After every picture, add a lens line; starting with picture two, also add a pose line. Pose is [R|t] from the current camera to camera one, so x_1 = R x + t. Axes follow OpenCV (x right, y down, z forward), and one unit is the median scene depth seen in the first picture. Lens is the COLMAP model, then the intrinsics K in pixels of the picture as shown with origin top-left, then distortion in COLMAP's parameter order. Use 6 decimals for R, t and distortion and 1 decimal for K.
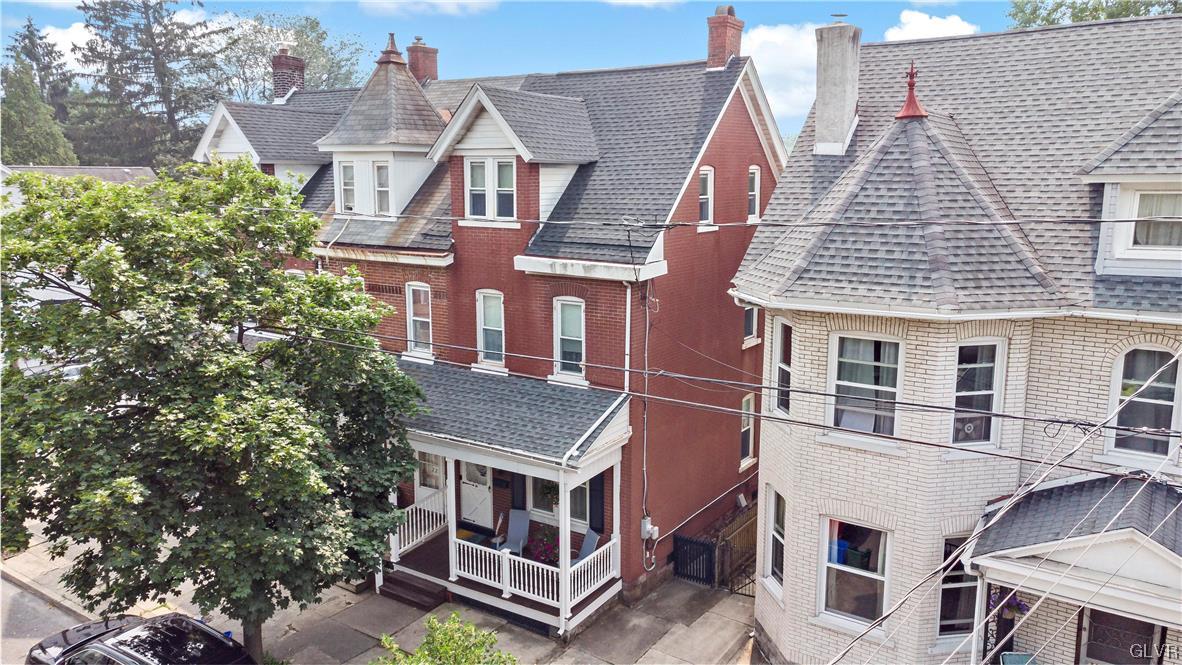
lens RADIAL K [[855.4, 0, 593.4], [0, 855.4, 329.5], [0, 0, 1]] dist [0.023721, 0.050641]
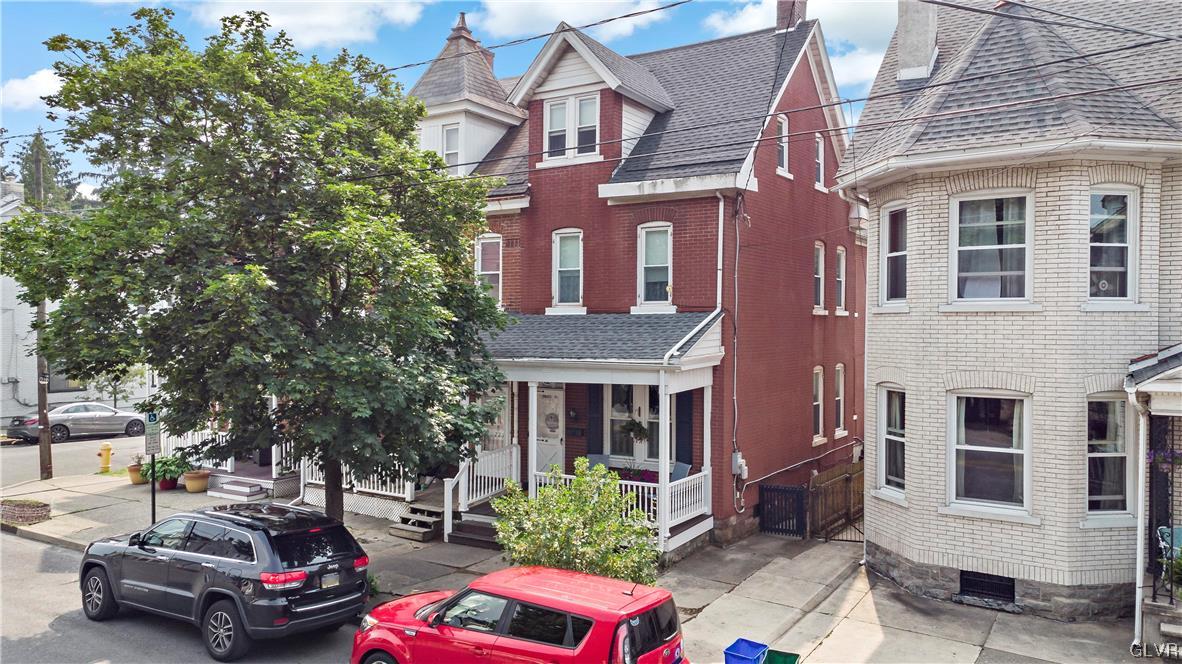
lens RADIAL K [[864.1, 0, 592.2], [0, 864.1, 338.0], [0, 0, 1]] dist [0.029725, 0.053004]
pose [[0.999558, 0.006321, 0.029052, -0.133854], [-0.001234, 0.985115, -0.171891, 0.274951], [-0.029707, 0.171780, 0.984687, 0.043176]]
